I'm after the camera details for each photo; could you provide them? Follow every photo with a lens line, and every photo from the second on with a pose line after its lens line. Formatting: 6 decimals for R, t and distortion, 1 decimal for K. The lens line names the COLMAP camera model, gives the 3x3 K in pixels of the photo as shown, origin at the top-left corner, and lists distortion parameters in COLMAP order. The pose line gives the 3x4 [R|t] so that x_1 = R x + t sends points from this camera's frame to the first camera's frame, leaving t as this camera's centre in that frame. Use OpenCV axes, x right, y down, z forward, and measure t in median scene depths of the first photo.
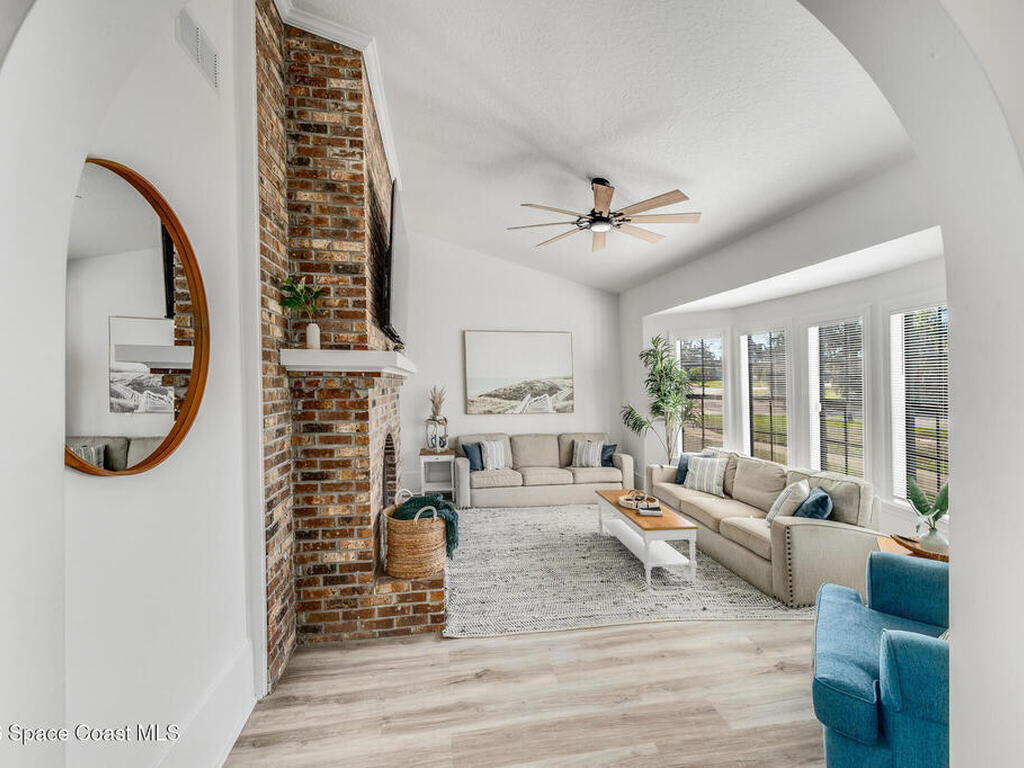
lens RADIAL K [[458.7, 0, 518.9], [0, 458.7, 373.5], [0, 0, 1]] dist [-0.000360, -0.001218]
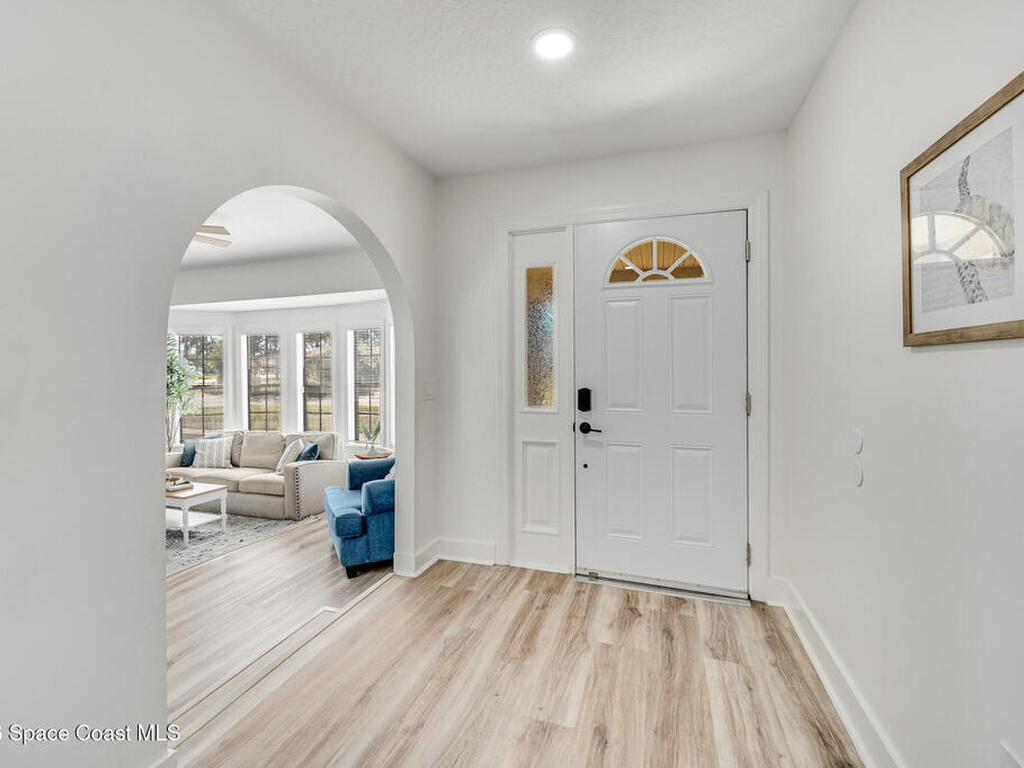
lens RADIAL K [[458.7, 0, 513.5], [0, 458.7, 373.4], [0, 0, 1]] dist [-0.000360, -0.001218]
pose [[0.460647, -0.013628, 0.887479, -0.356395], [-0.000286, 0.999880, 0.015502, -0.001366], [-0.887583, -0.007395, 0.460588, -0.280492]]
